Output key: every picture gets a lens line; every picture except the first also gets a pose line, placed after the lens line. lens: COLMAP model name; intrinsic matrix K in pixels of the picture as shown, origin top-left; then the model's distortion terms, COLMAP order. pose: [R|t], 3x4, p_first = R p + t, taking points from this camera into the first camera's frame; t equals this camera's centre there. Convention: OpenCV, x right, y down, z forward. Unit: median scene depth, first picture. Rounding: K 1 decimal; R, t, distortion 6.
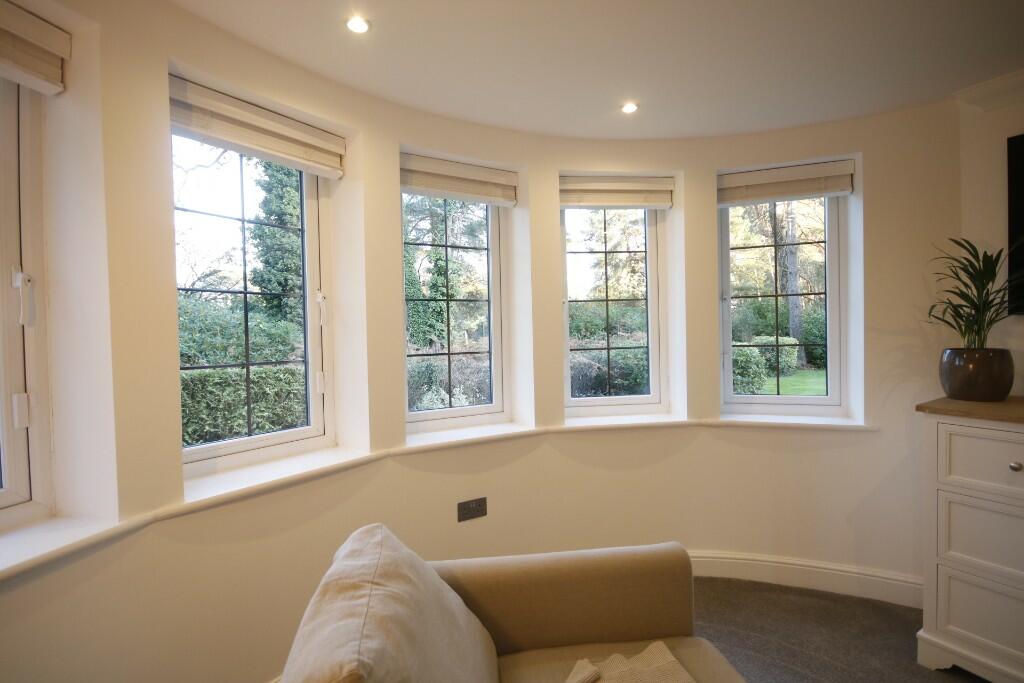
lens RADIAL K [[480.6, 0, 512.0], [0, 480.6, 341.5], [0, 0, 1]] dist [-0.003264, -0.000648]
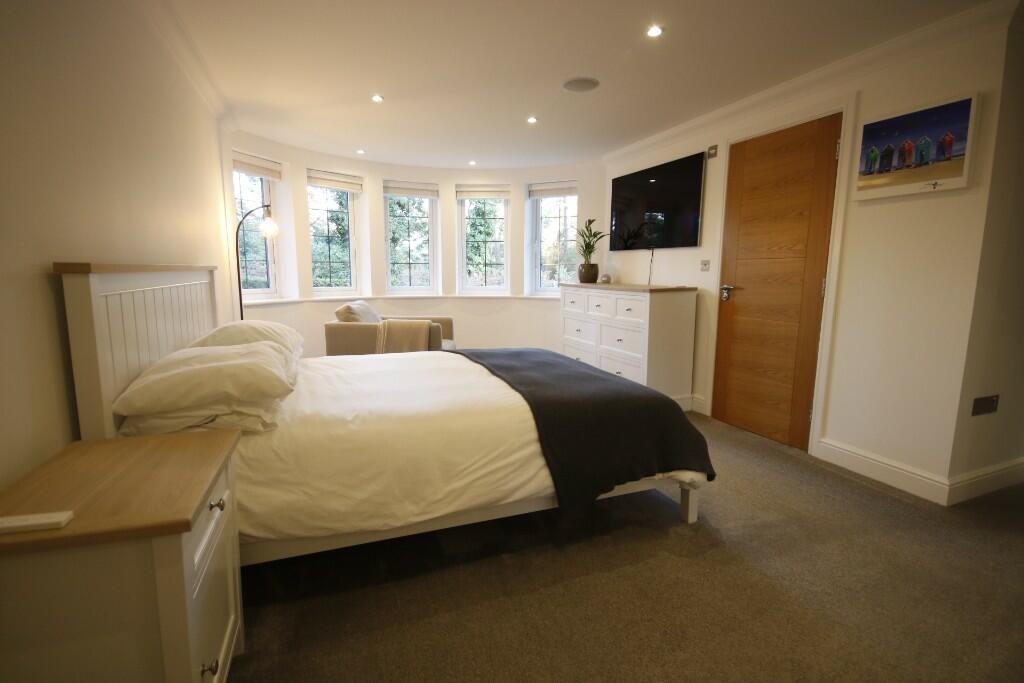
lens RADIAL K [[480.6, 0, 512.0], [0, 480.6, 341.5], [0, 0, 1]] dist [-0.003264, -0.000648]
pose [[0.989893, 0.052542, -0.131725, 0.693195], [-0.035255, 0.990849, 0.130292, 0.080562], [0.137366, -0.124332, 0.982686, -1.292039]]
